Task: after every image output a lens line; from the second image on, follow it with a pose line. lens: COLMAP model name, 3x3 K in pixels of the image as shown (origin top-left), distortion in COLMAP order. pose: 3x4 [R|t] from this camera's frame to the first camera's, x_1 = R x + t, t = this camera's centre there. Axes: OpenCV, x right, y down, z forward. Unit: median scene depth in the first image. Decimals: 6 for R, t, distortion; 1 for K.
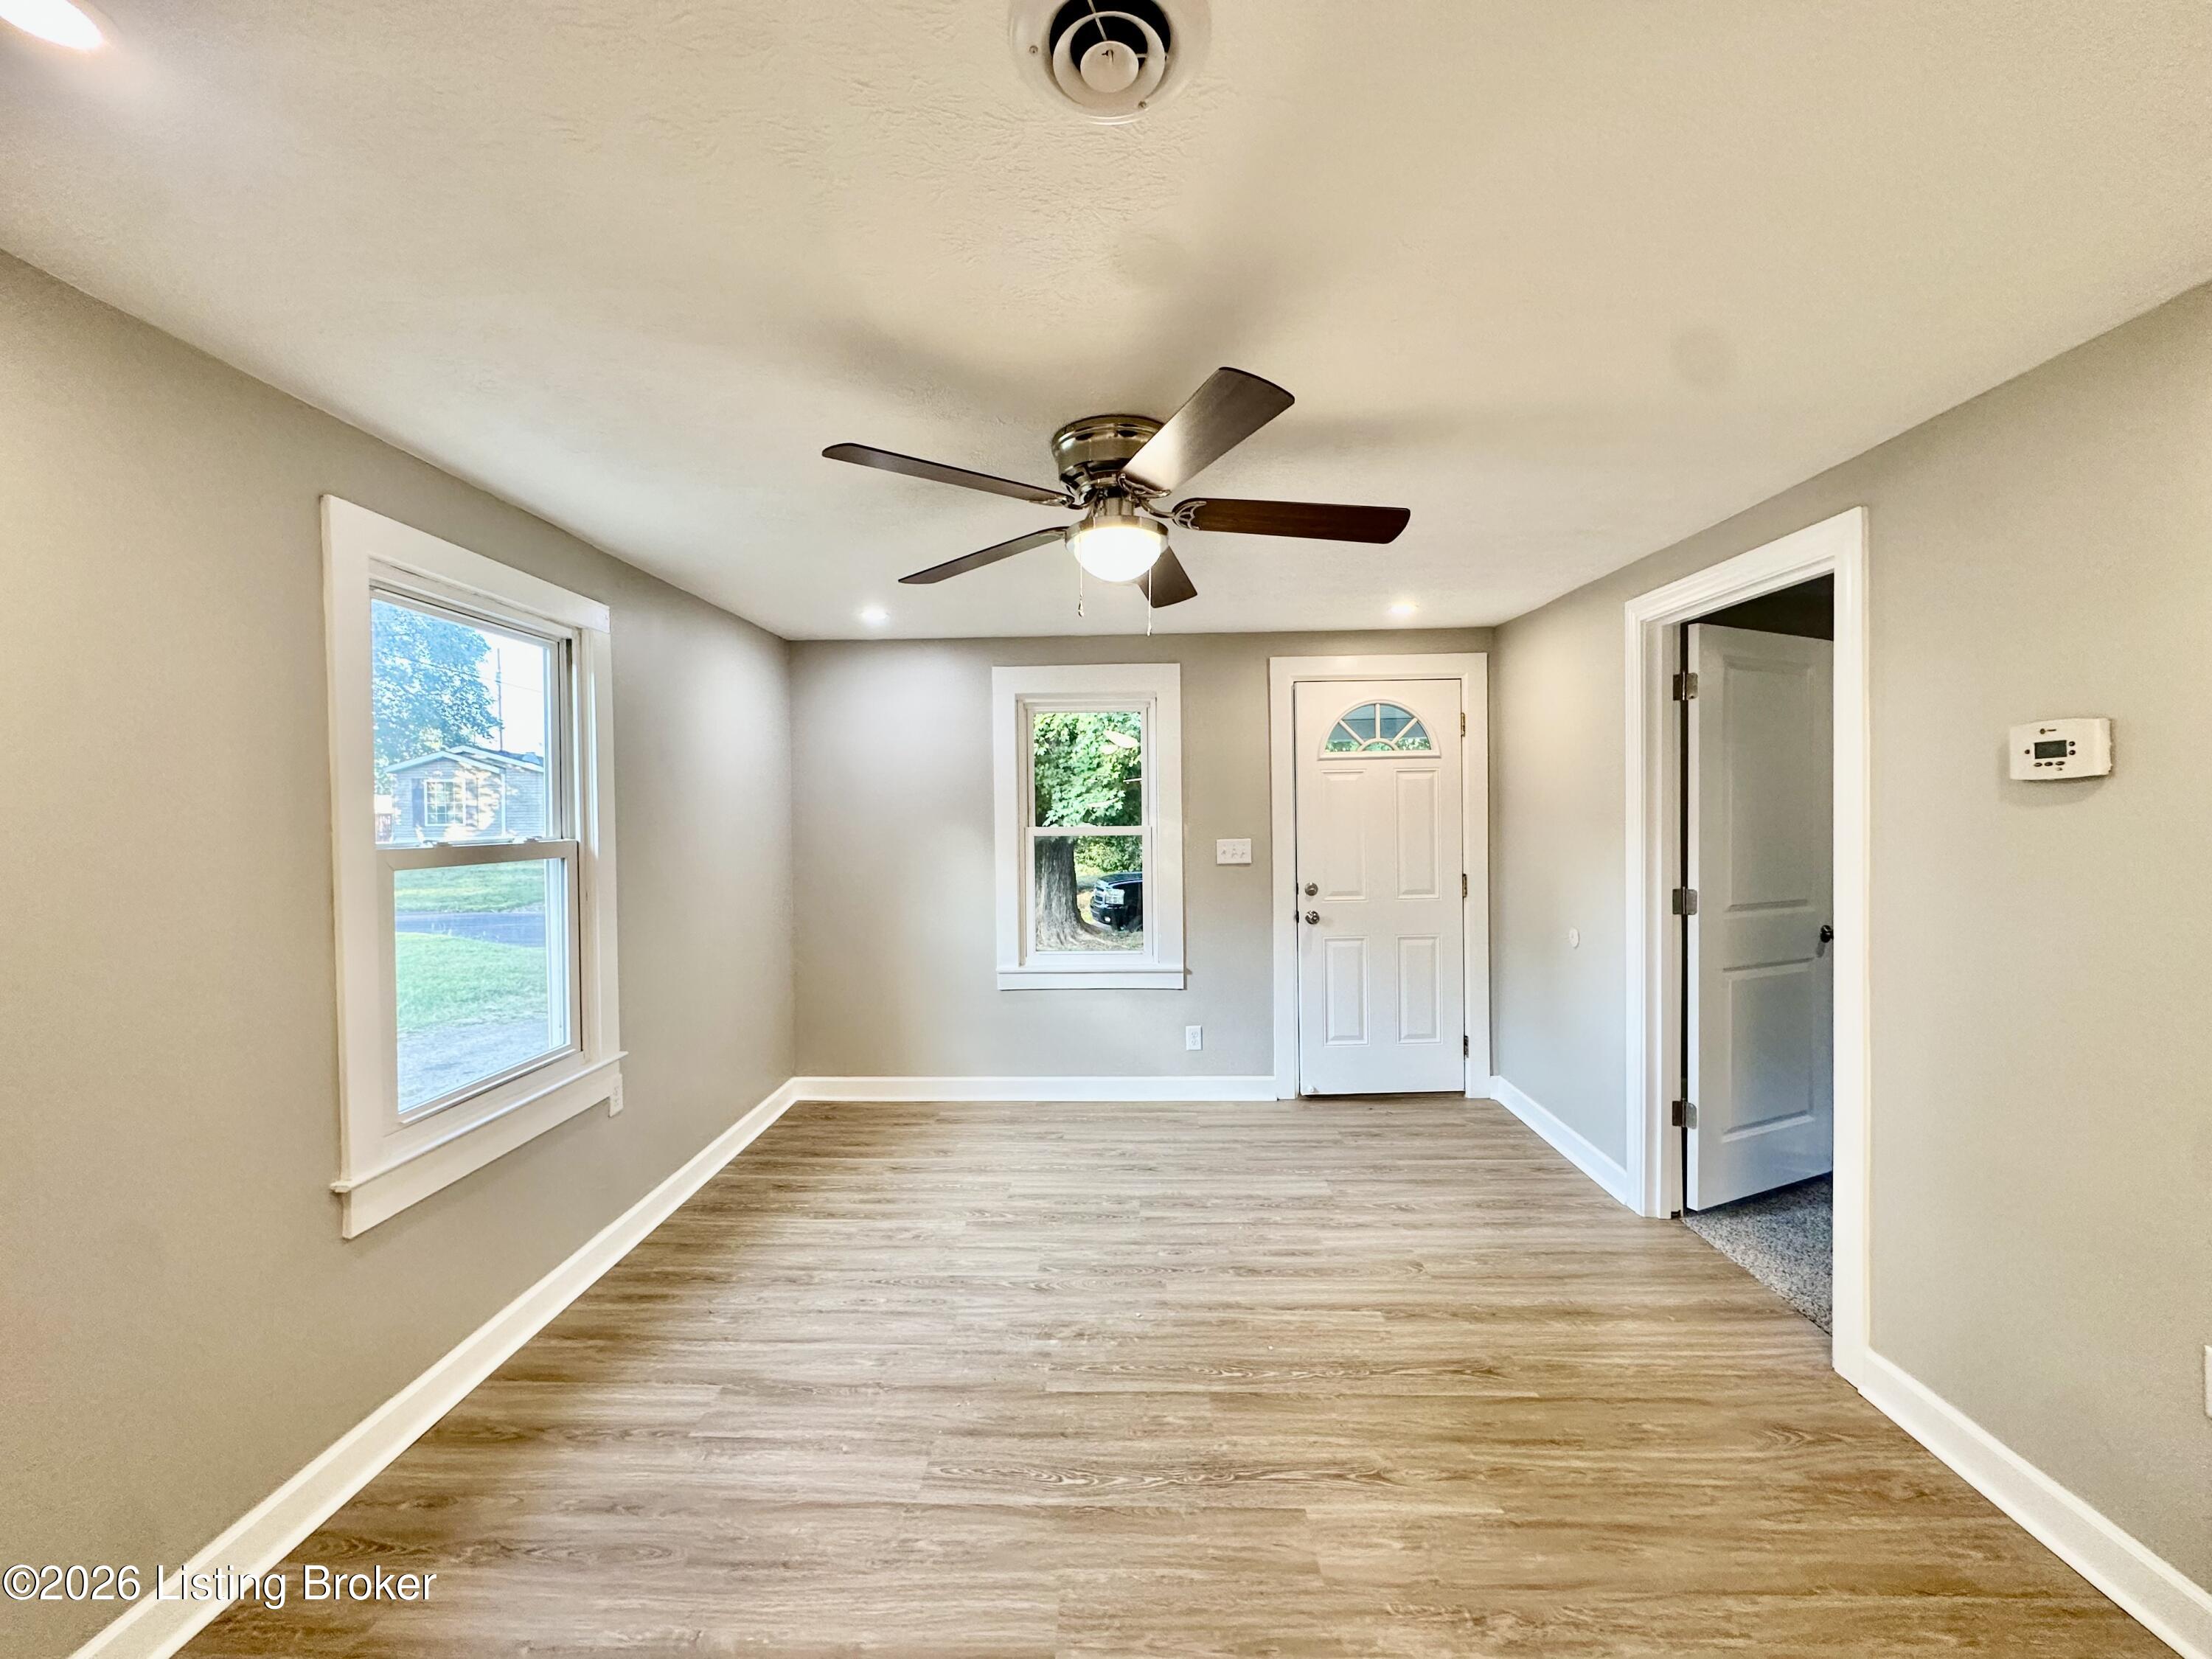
lens RADIAL K [[868.1, 0, 1105.9], [0, 868.1, 822.0], [0, 0, 1]] dist [-0.012400, -0.000074]
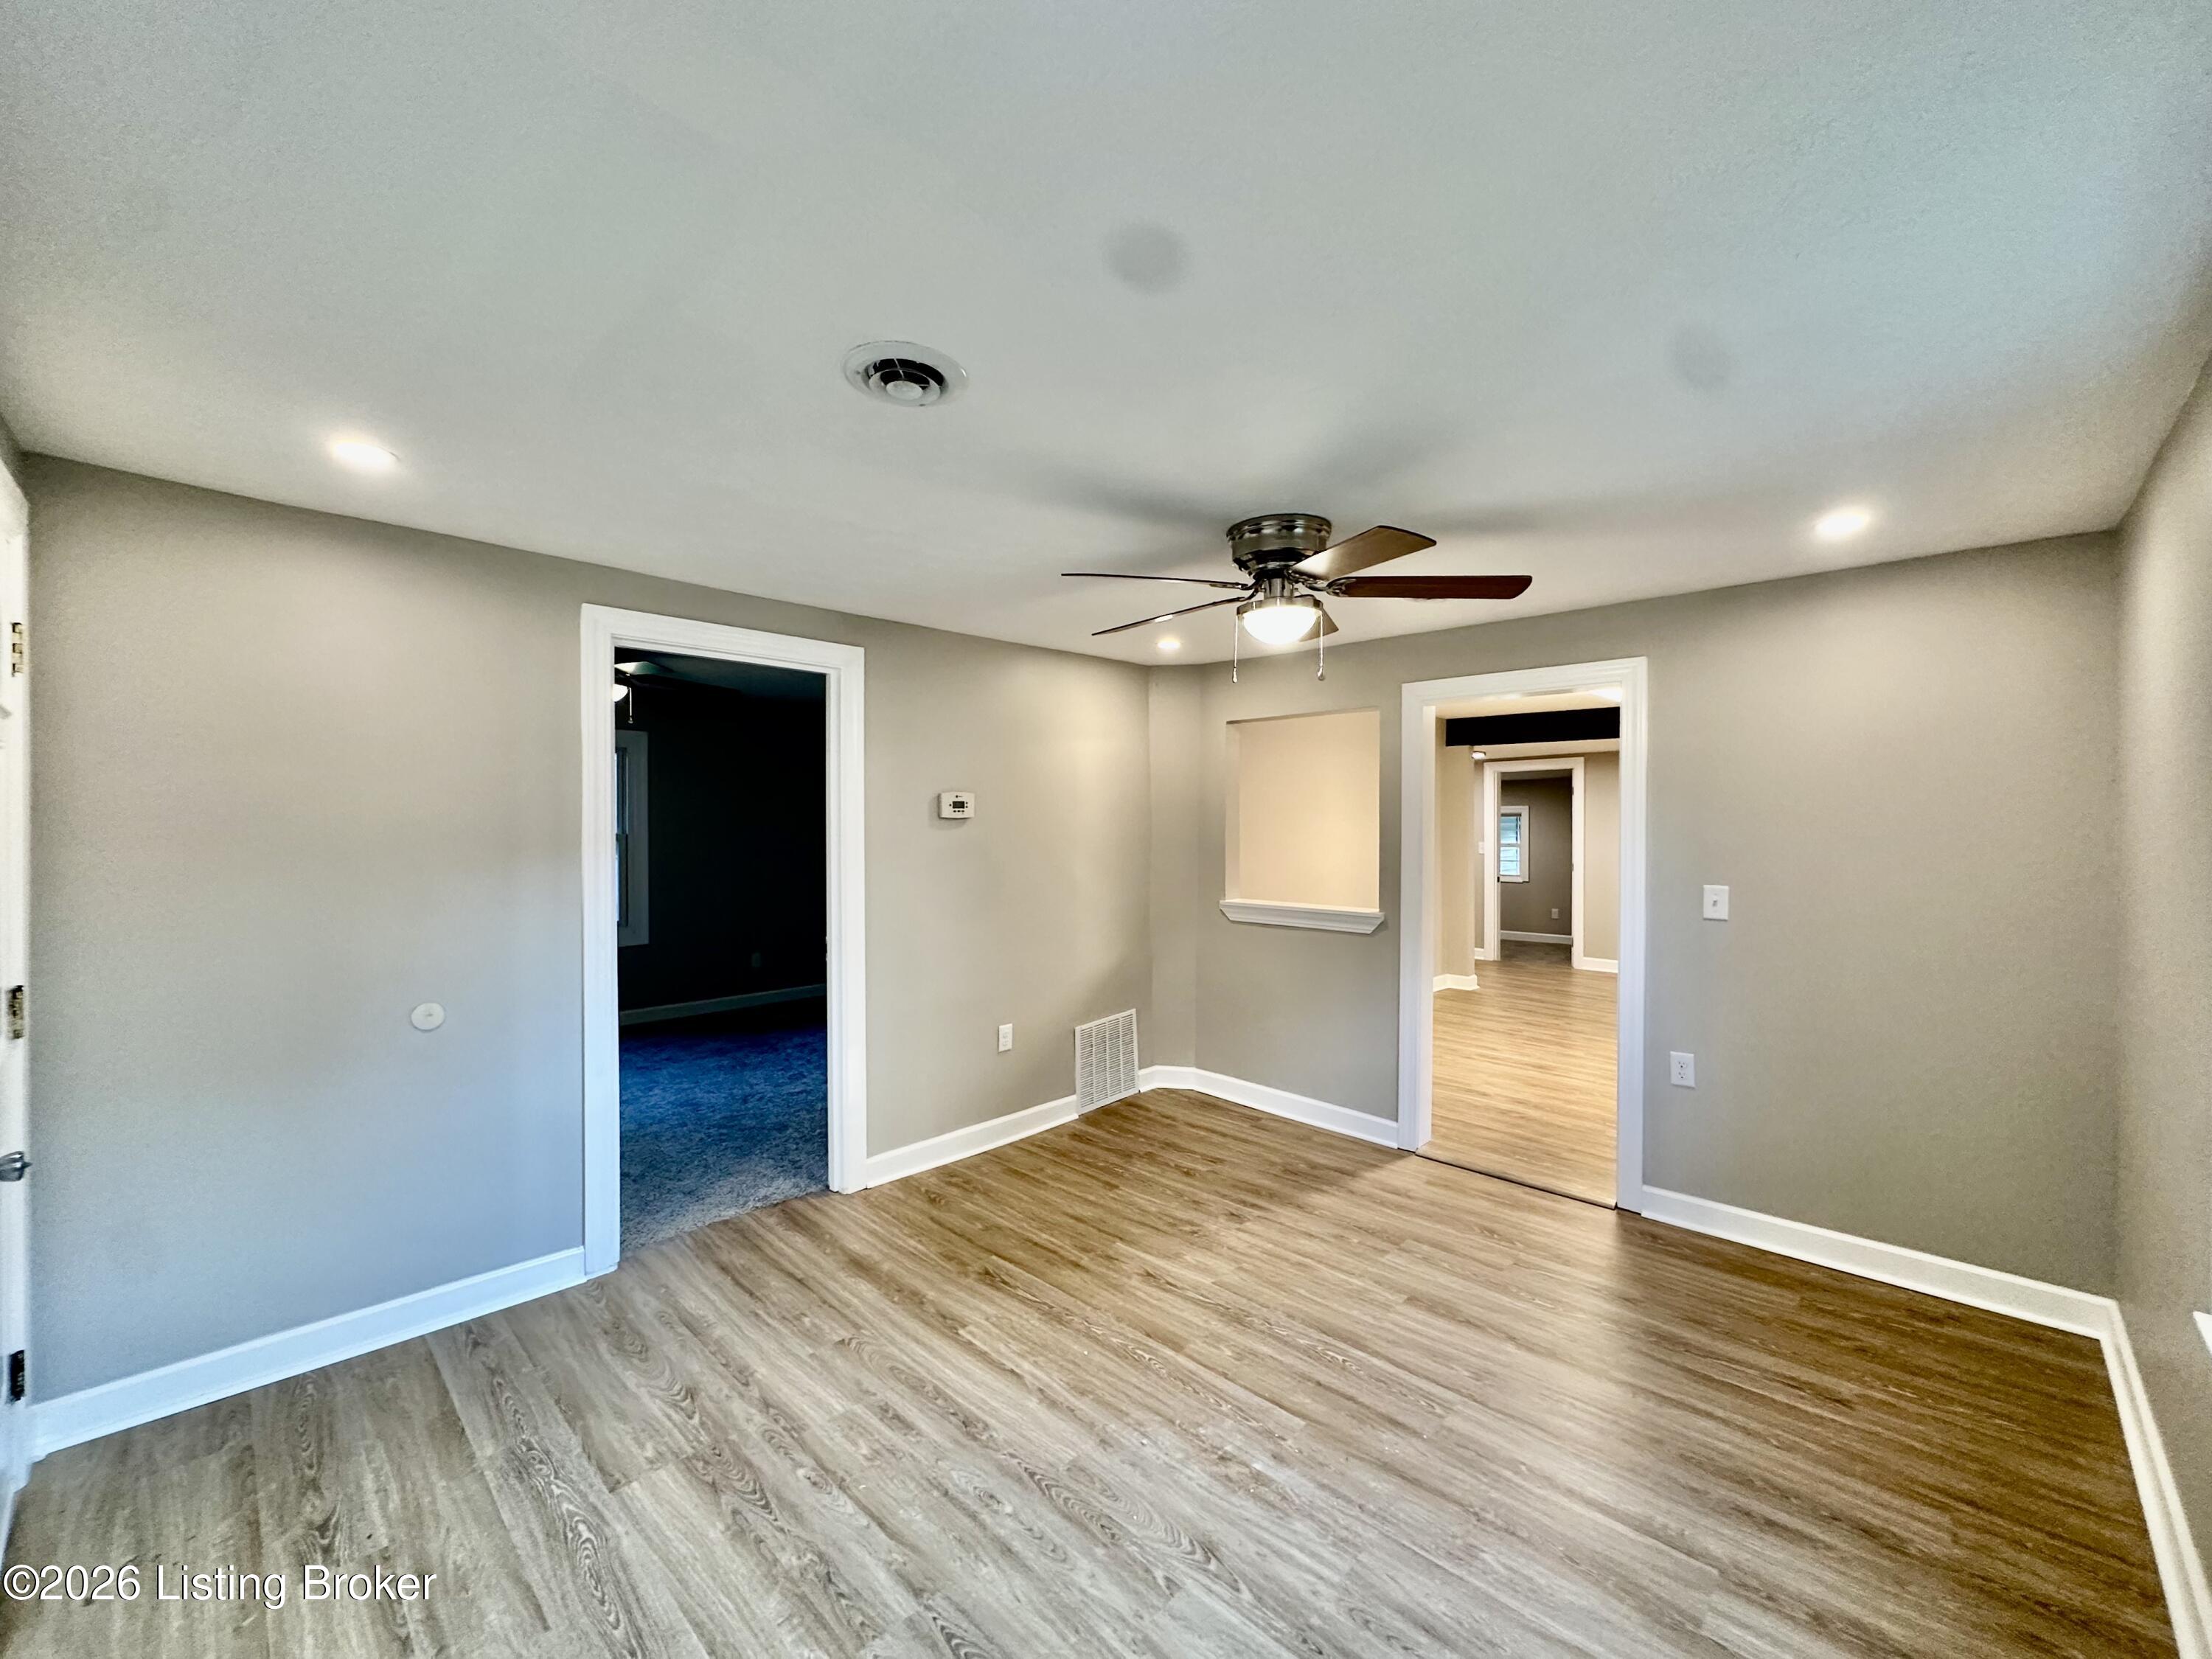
lens RADIAL K [[882.3, 0, 1103.5], [0, 882.3, 832.4], [0, 0, 1]] dist [-0.006429, 0.001709]
pose [[-0.731331, 0.002546, 0.682018, -0.519978], [0.017588, 0.999731, 0.015128, -0.027043], [-0.681796, 0.023059, -0.731179, 1.664674]]
